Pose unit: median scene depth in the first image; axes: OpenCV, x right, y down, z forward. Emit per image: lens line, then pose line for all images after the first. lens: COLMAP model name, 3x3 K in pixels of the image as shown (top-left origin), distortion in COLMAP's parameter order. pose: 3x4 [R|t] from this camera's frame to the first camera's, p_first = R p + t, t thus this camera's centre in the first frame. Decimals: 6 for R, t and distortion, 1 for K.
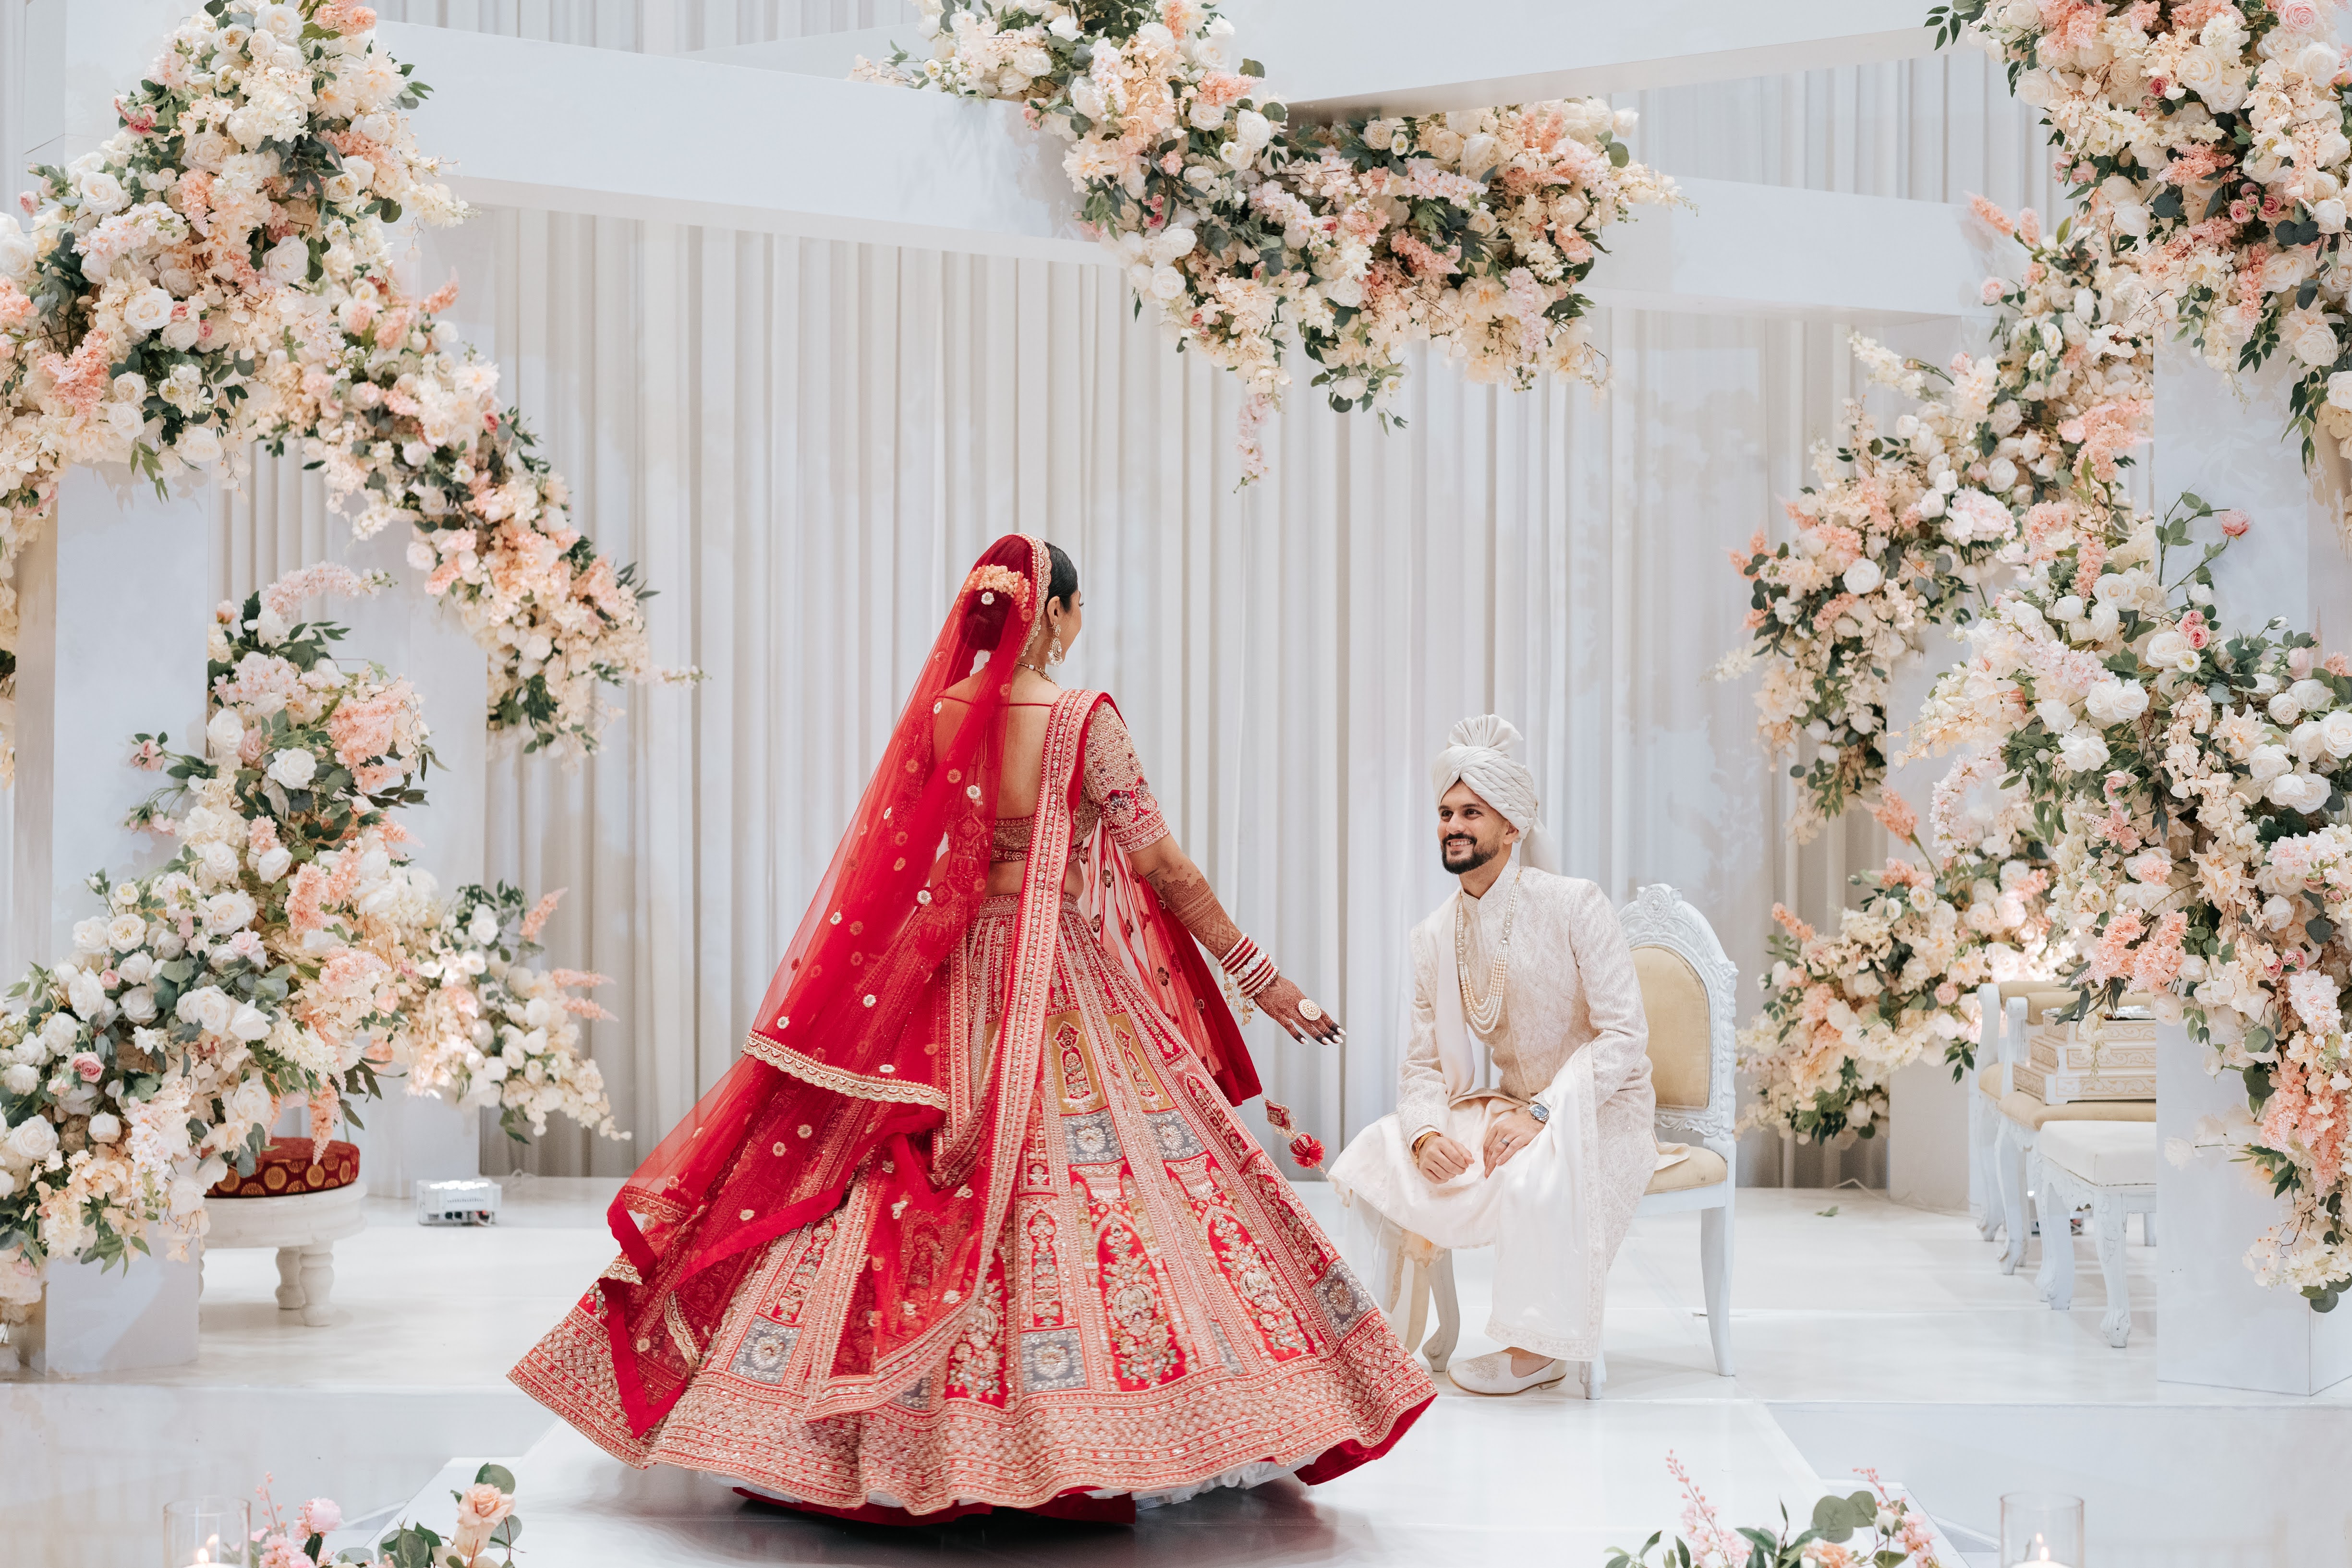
lens RADIAL K [[3624.8, 0, 1155.4], [0, 3624.8, 755.9], [0, 0, 1]] dist [-0.036949, 0.135386]
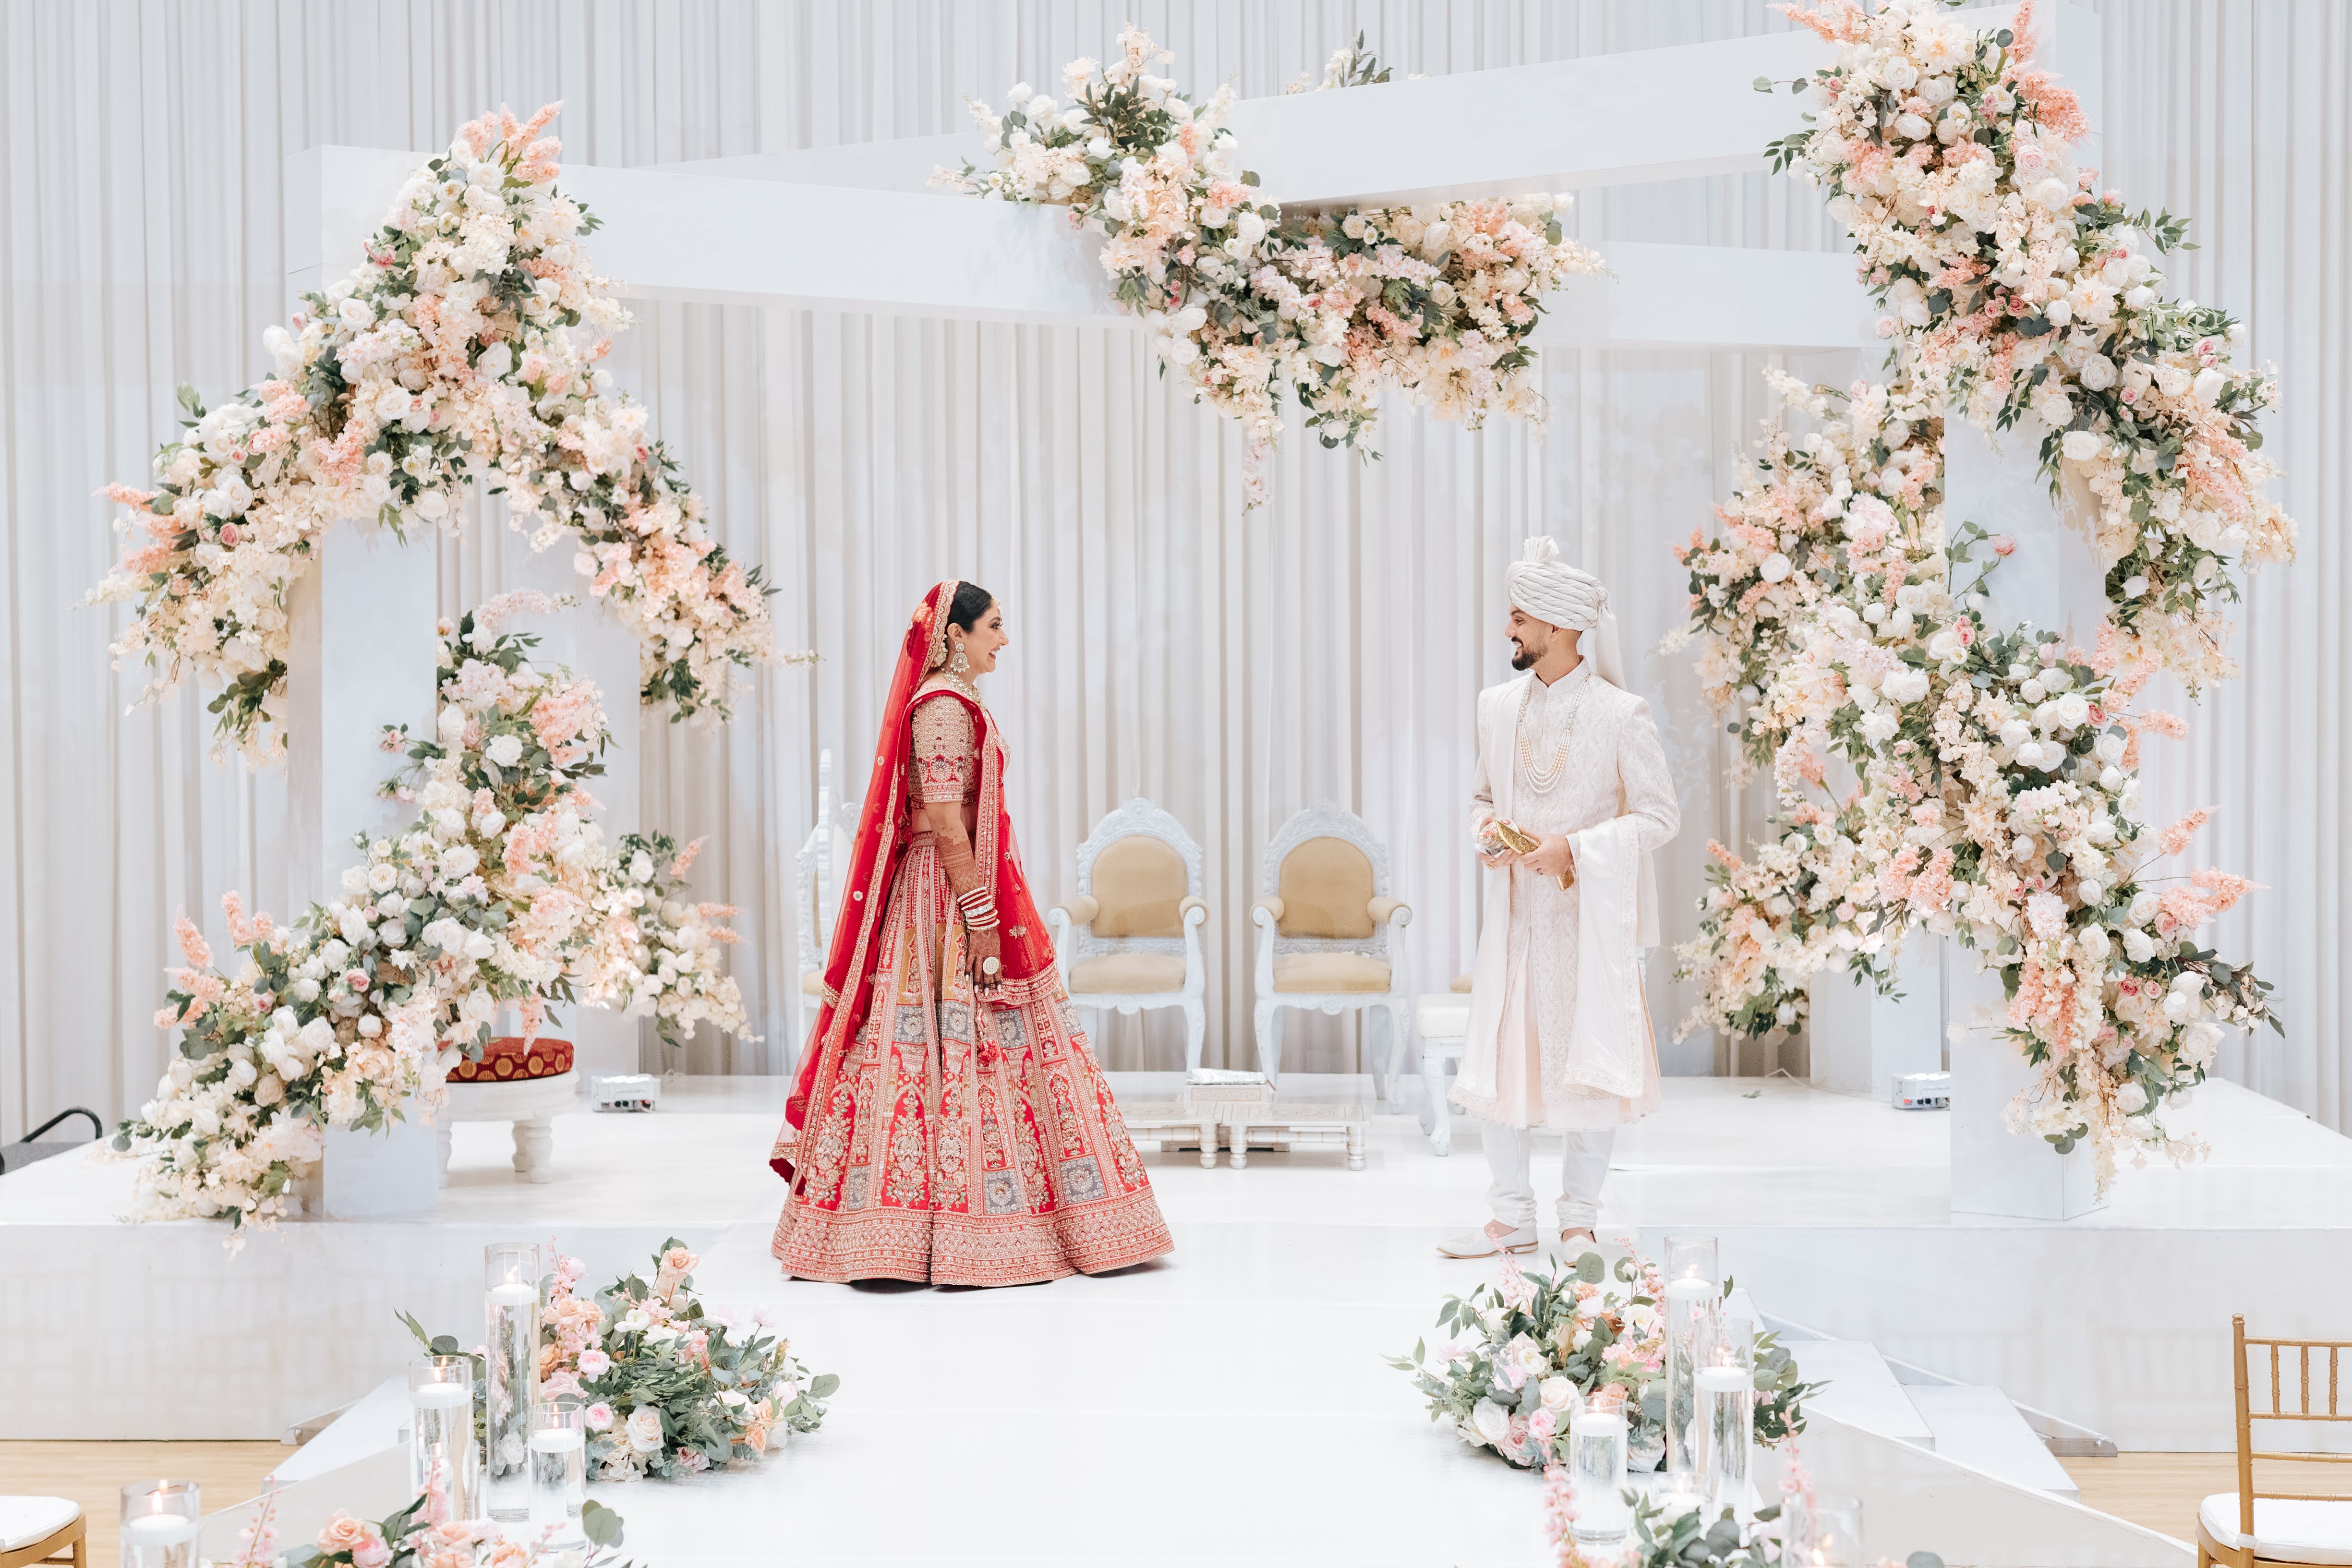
lens RADIAL K [[3709.1, 0, 1176.0], [0, 3709.1, 784.0], [0, 0, 1]] dist [0.021563, 0.024297]
pose [[0.999549, -0.009636, -0.028444, 0.035319], [0.010439, 0.999547, 0.028244, -0.017089], [0.028158, -0.028528, 0.999196, -0.284017]]
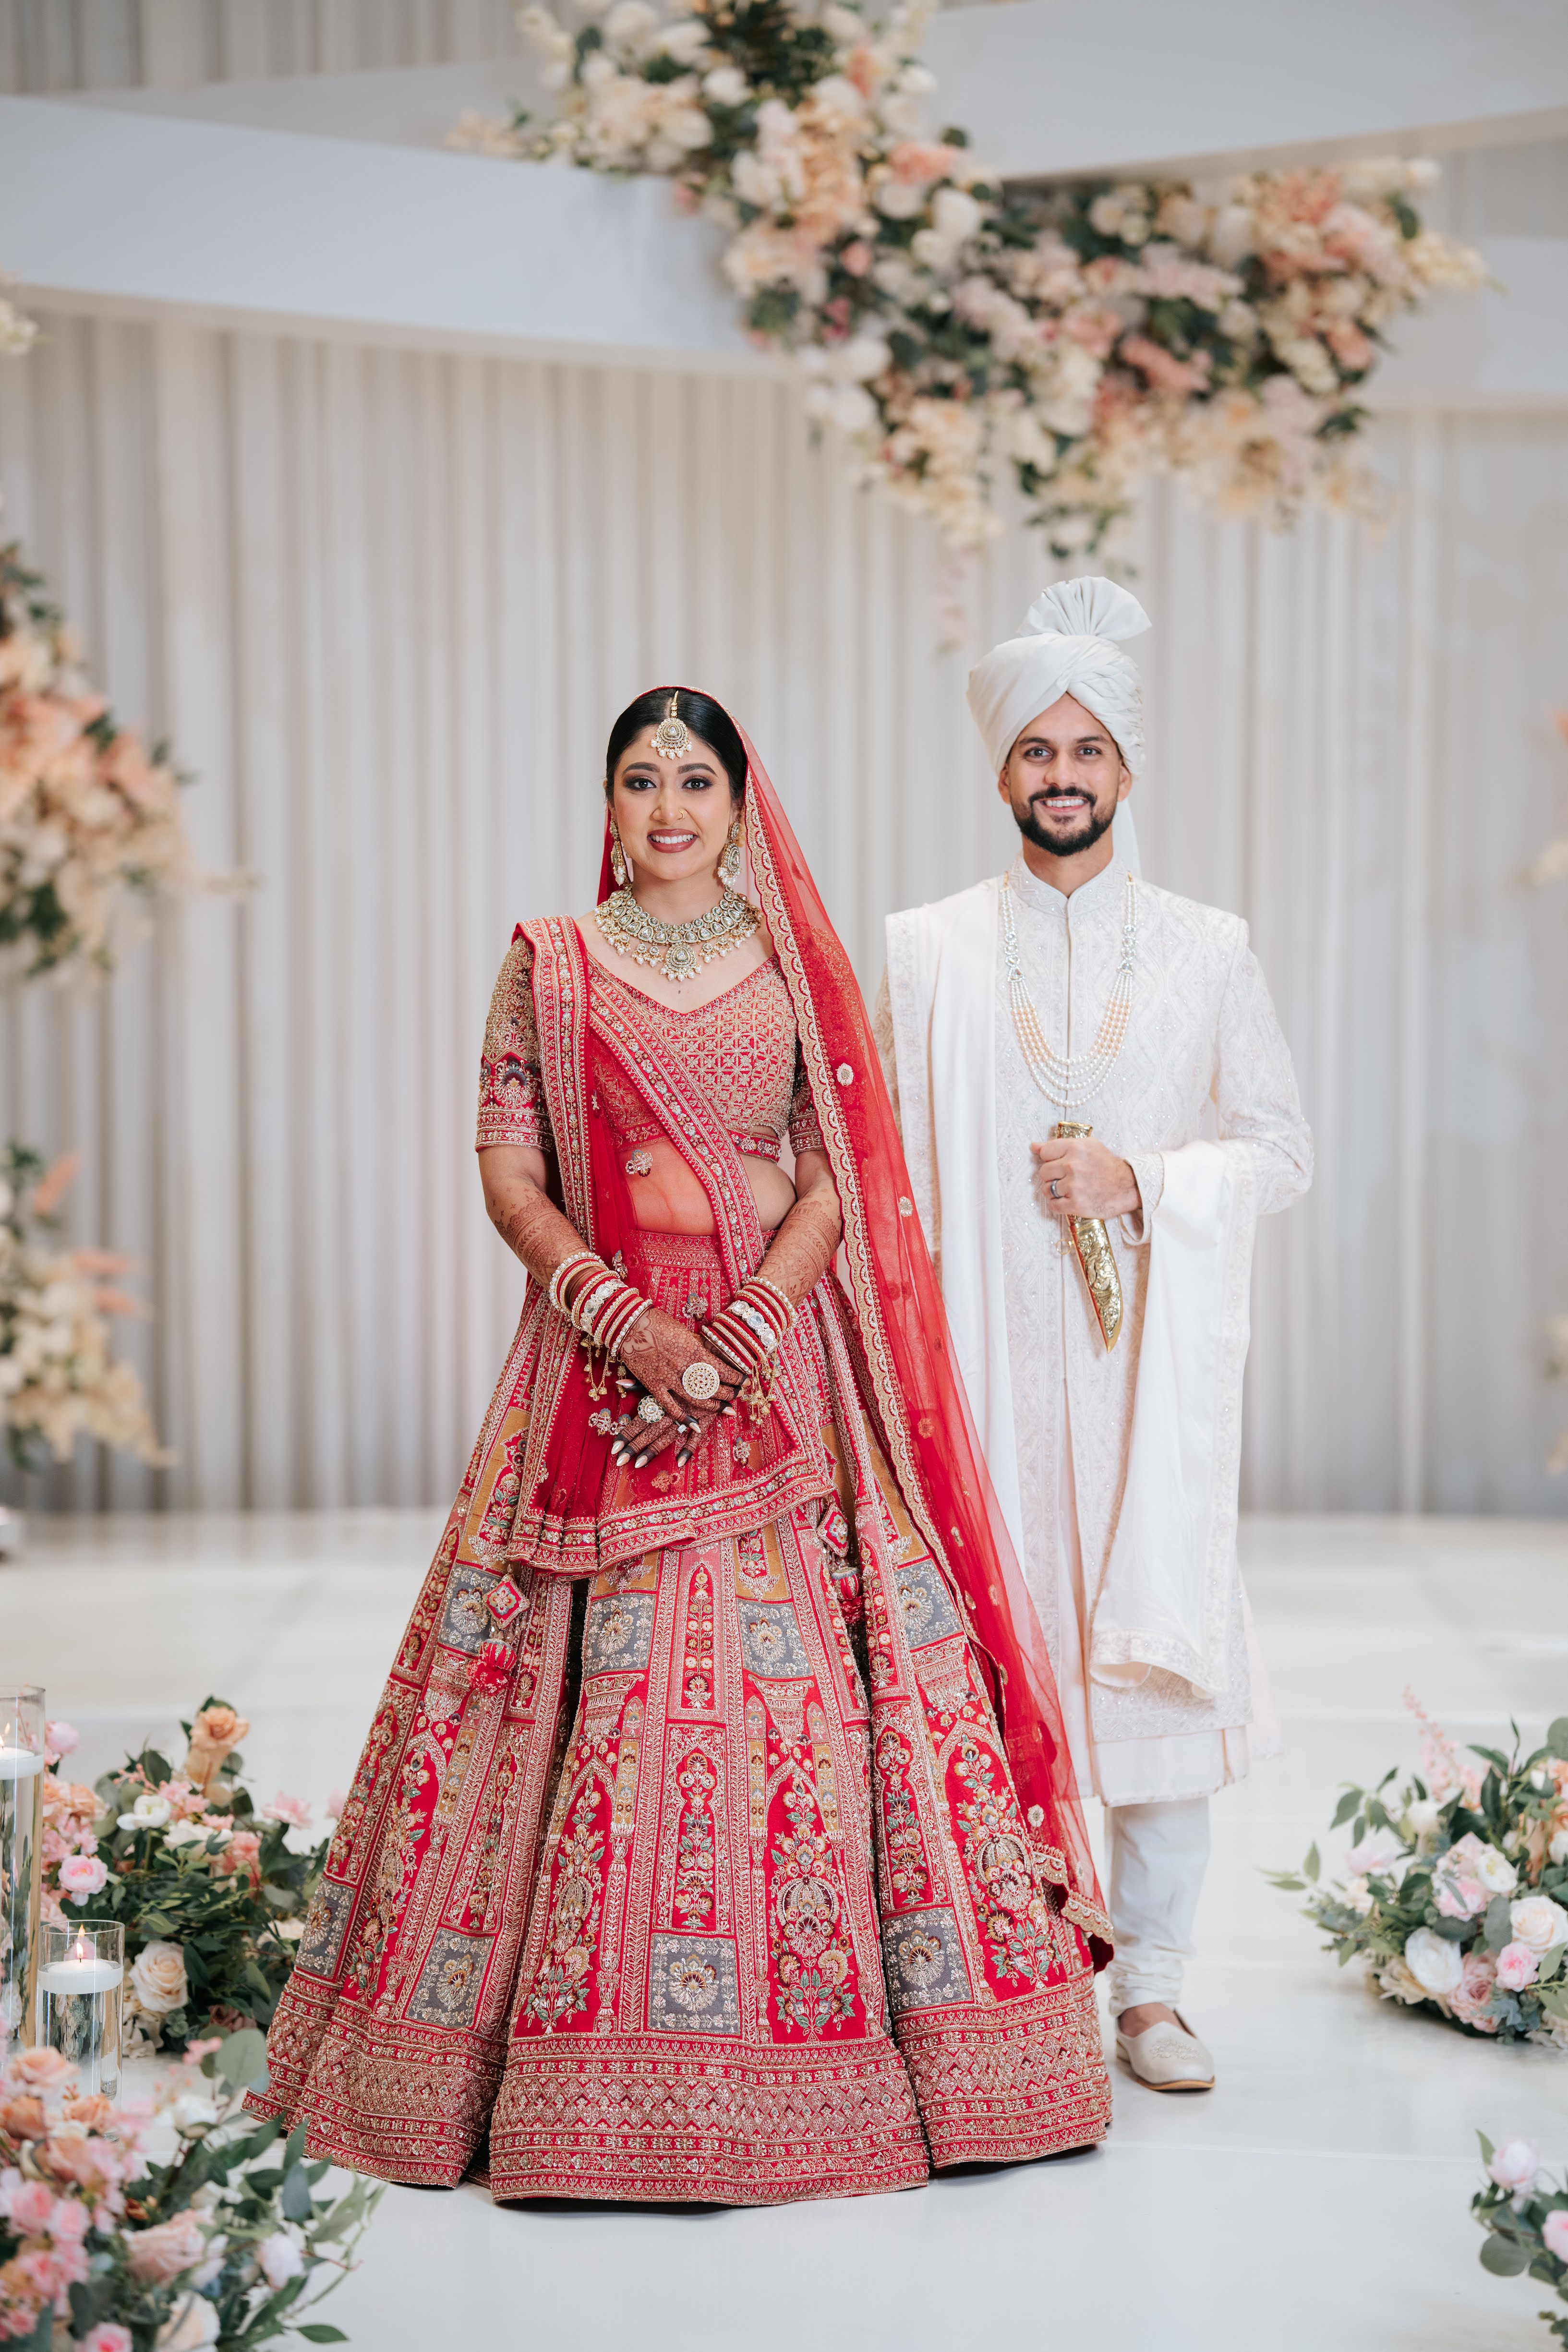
lens RADIAL K [[5745.4, 0, 784.0], [0, 5745.4, 1176.0], [0, 0, 1]] dist [0.813943, 0.260197]
pose [[0.999973, -0.005378, 0.004972, -0.019786], [0.005207, 0.999417, 0.033728, -0.000066], [-0.005150, -0.033701, 0.999419, -0.338282]]
